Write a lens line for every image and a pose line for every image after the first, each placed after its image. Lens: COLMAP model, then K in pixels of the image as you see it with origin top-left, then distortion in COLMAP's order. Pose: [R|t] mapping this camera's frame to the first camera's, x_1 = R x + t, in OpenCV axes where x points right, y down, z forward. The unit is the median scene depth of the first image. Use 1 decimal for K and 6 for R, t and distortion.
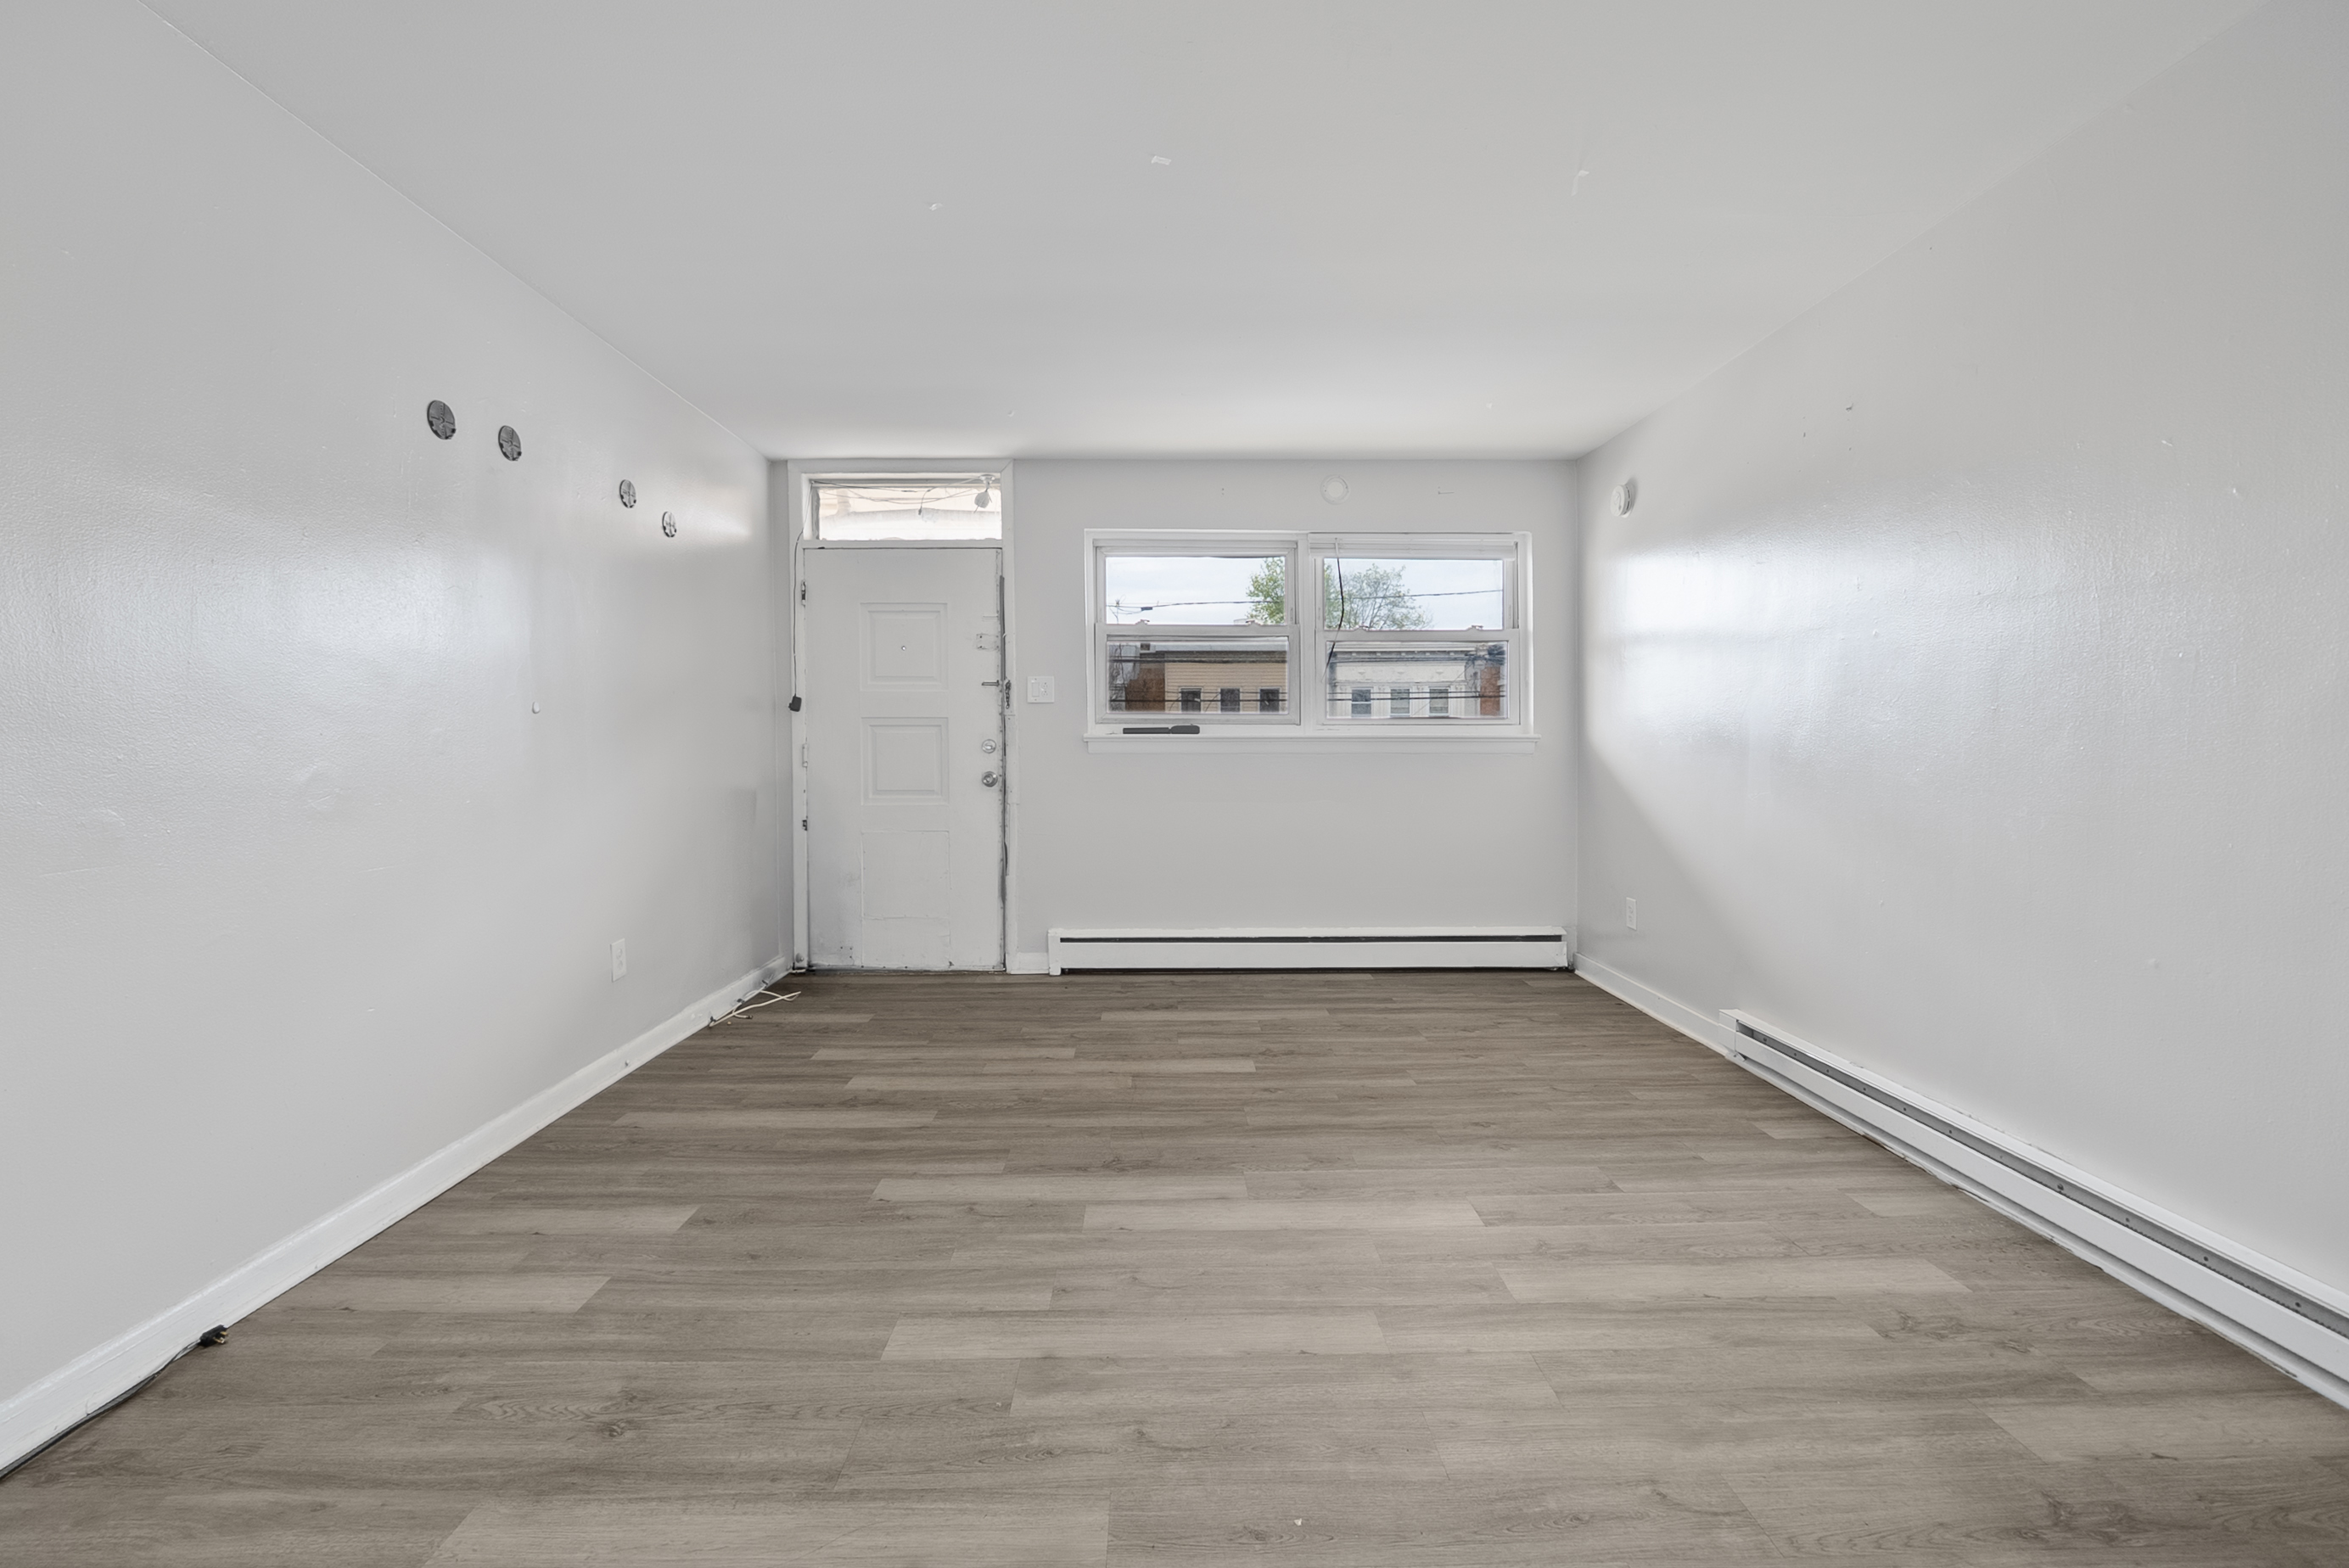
lens RADIAL K [[982.3, 0, 1173.3], [0, 982.3, 764.4], [0, 0, 1]] dist [-0.010580, 0.000355]
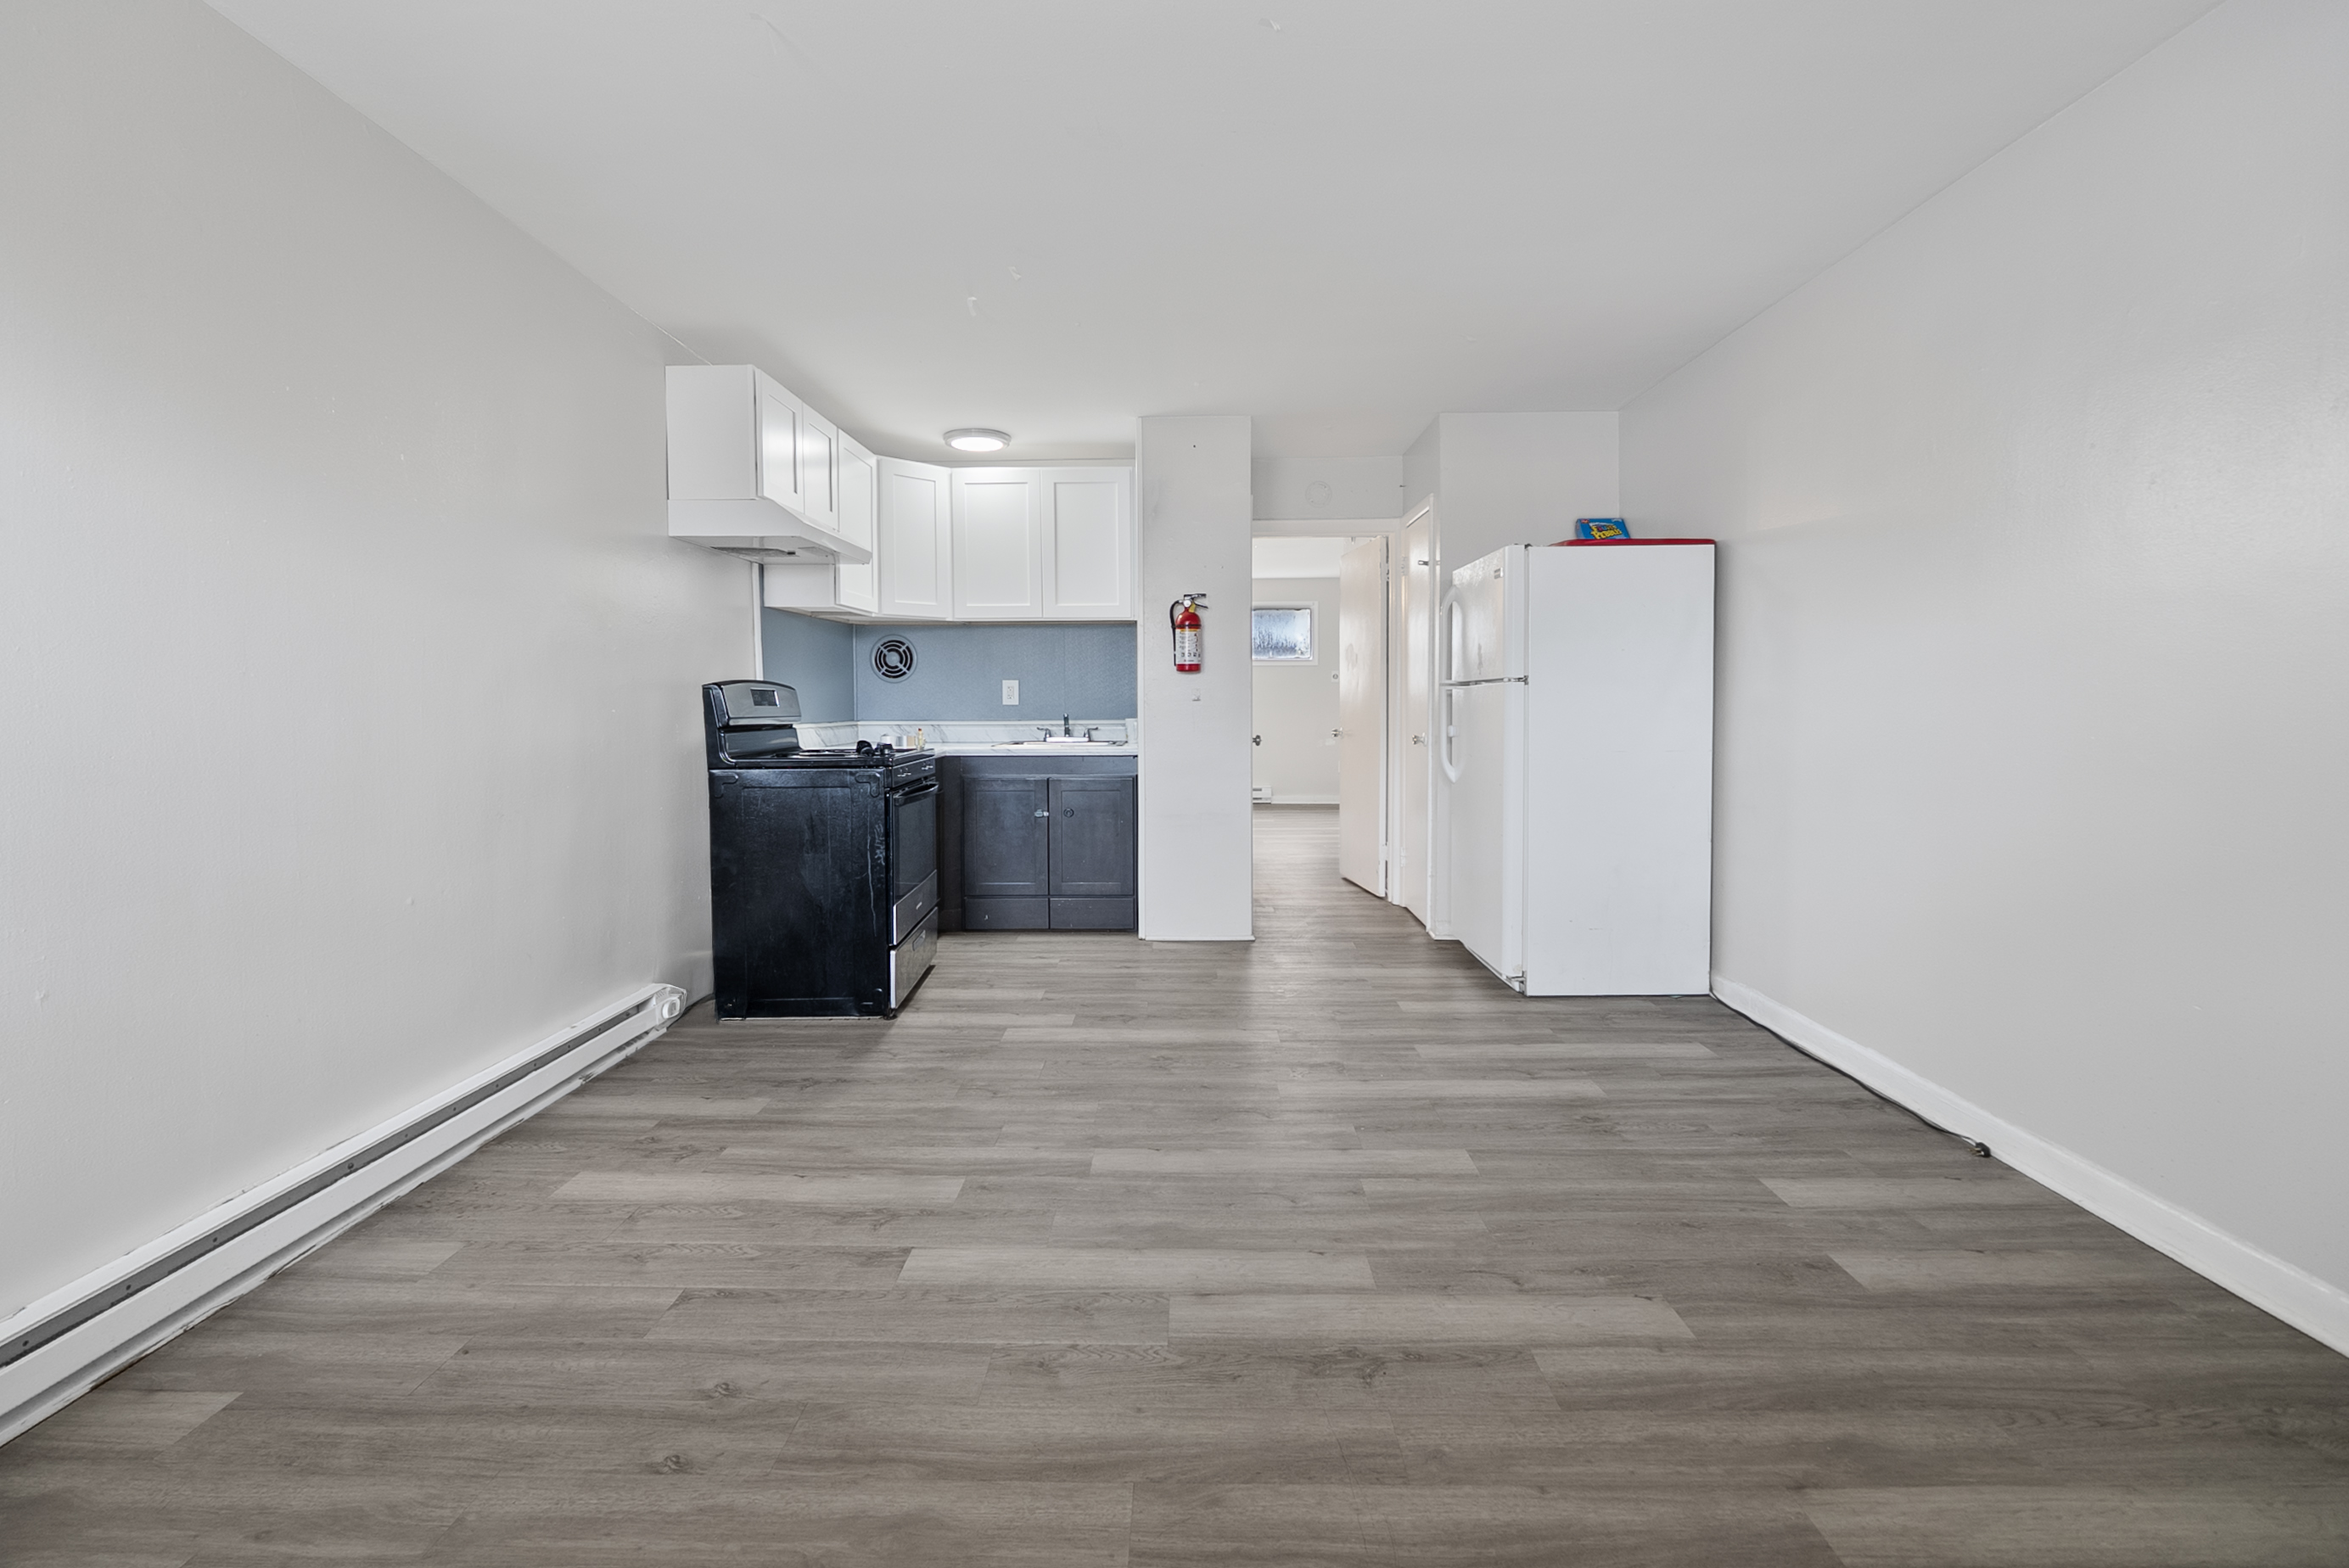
lens RADIAL K [[995.7, 0, 1175.0], [0, 995.7, 749.8], [0, 0, 1]] dist [-0.009883, 0.000165]
pose [[-0.999437, 0.005999, 0.033003, 0.045285], [0.008321, 0.997466, 0.070657, -0.042474], [-0.032495, 0.070892, -0.996955, 1.796611]]
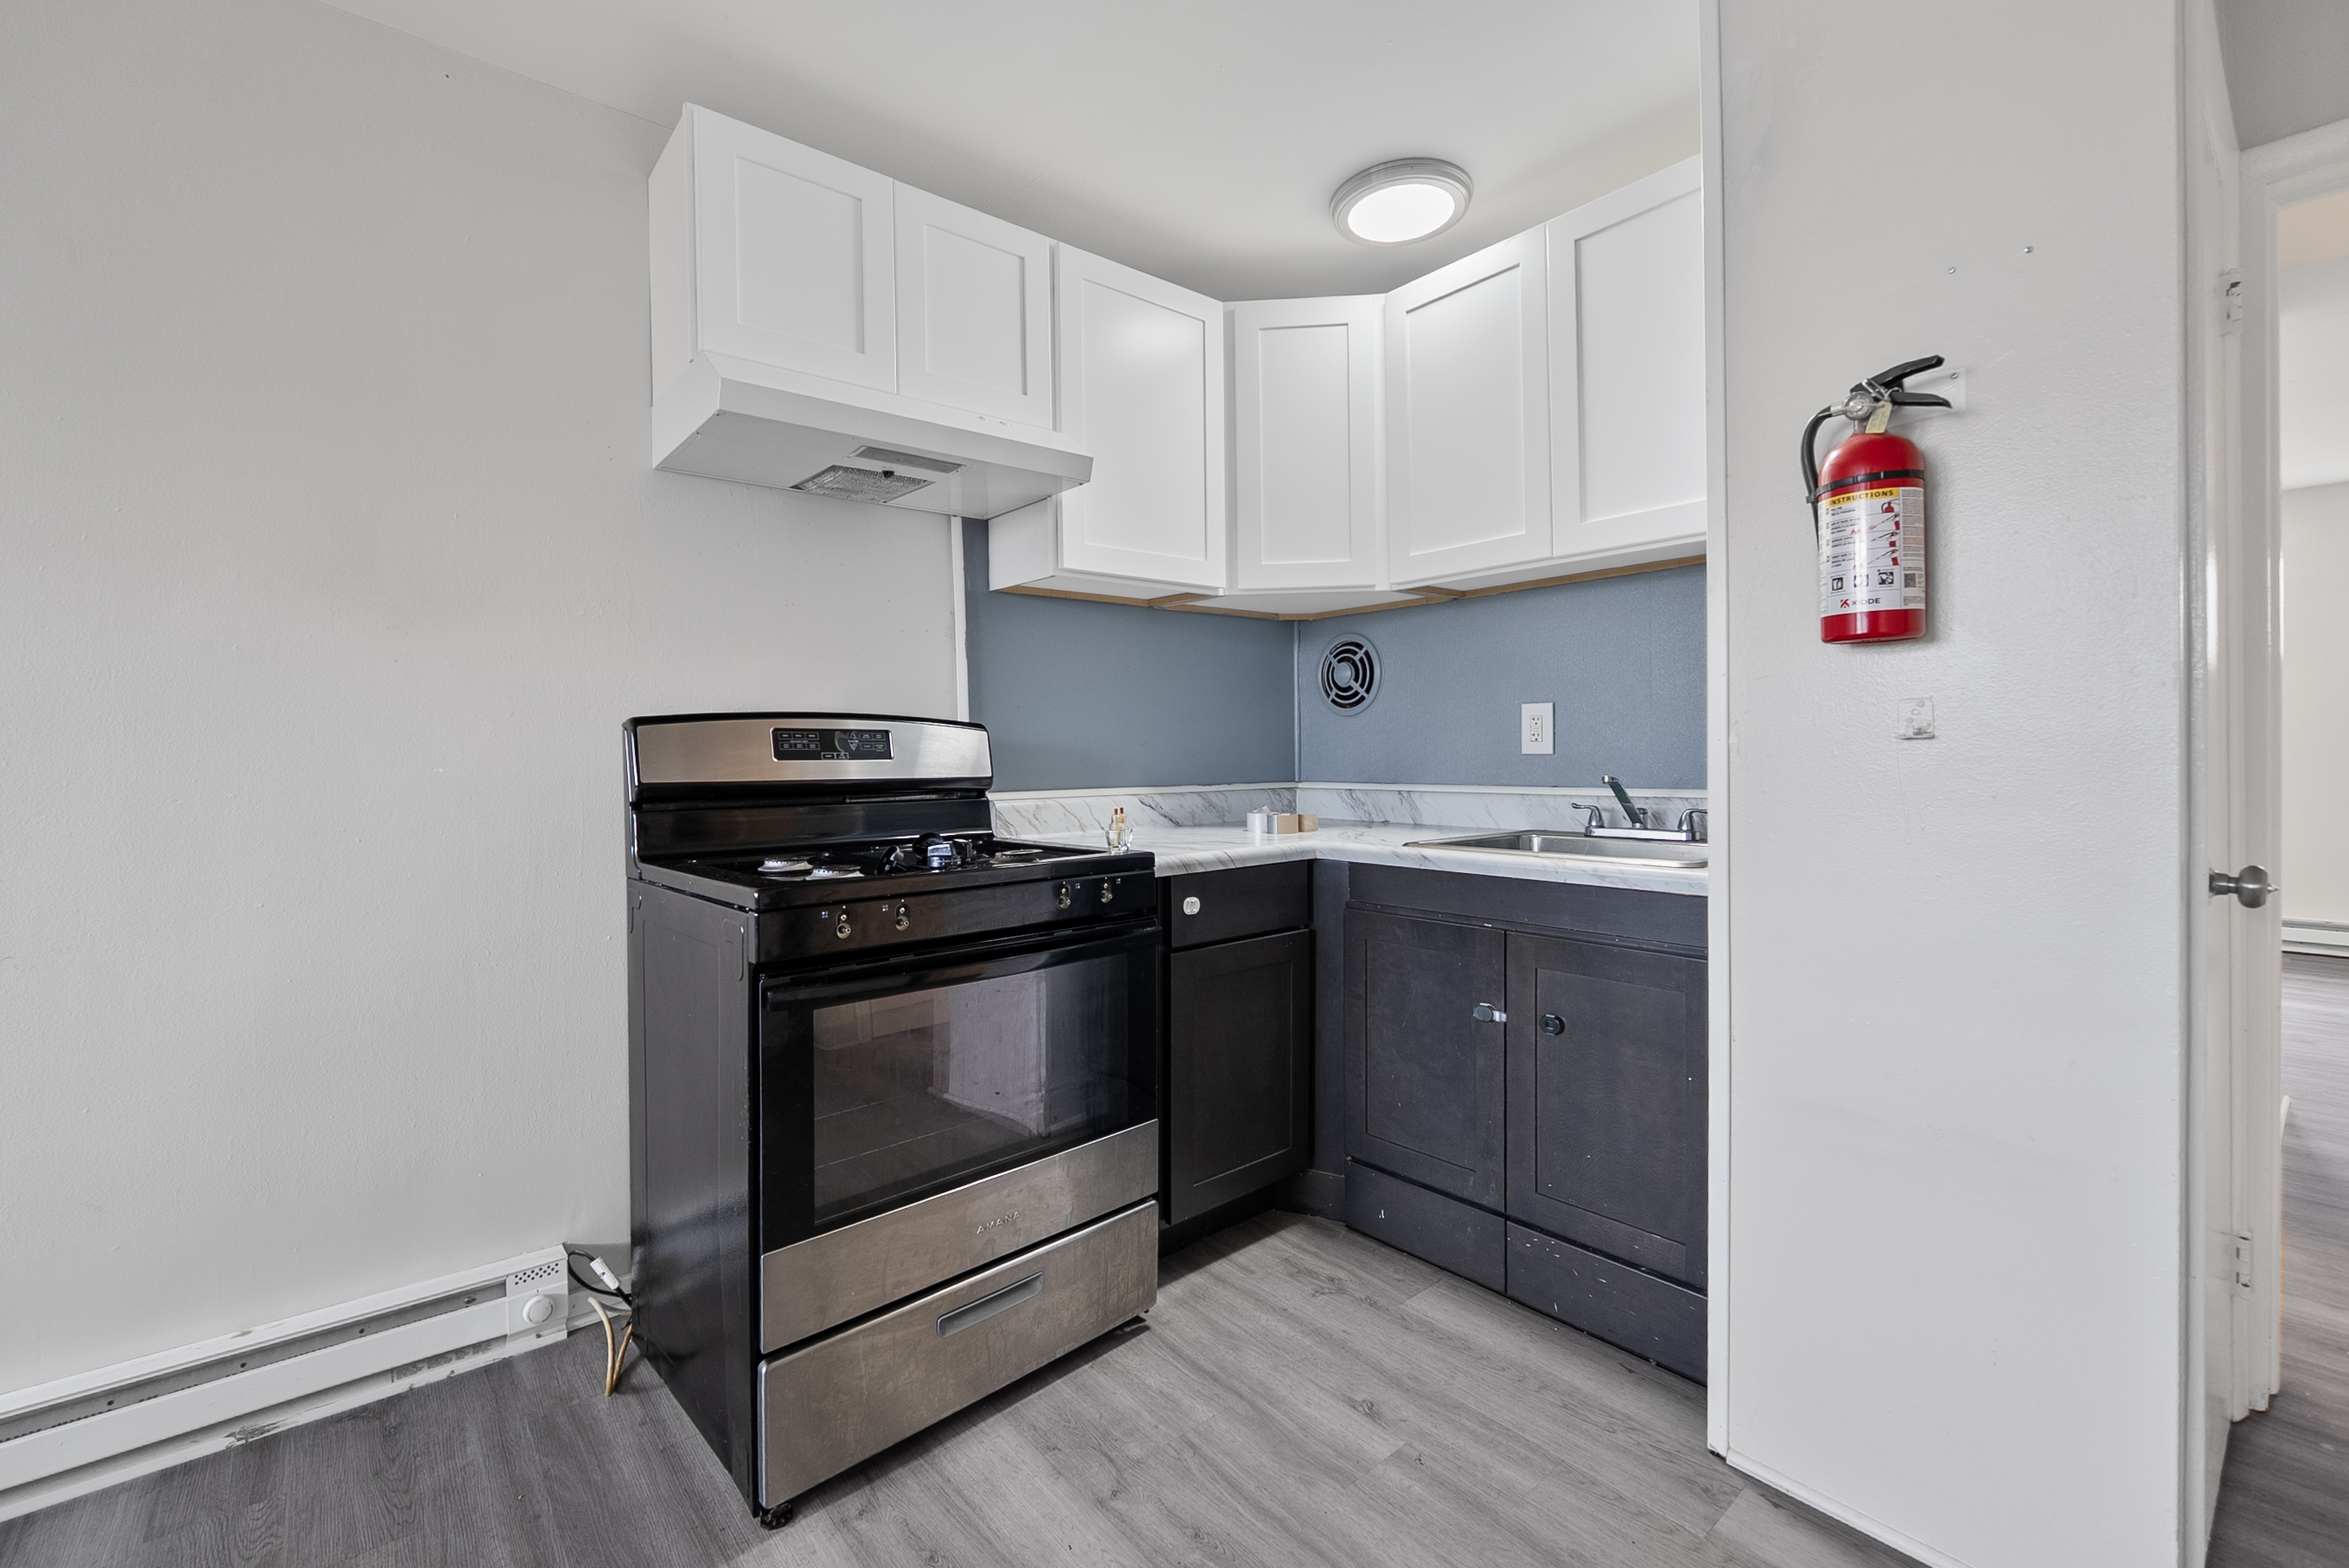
lens RADIAL K [[982.3, 0, 1173.3], [0, 982.3, 764.4], [0, 0, 1]] dist [-0.010580, 0.000355]
pose [[-0.629526, 0.002089, 0.776977, -0.098429], [0.028547, 0.999383, 0.020442, -0.009028], [-0.776455, 0.035049, -0.629197, 0.507589]]
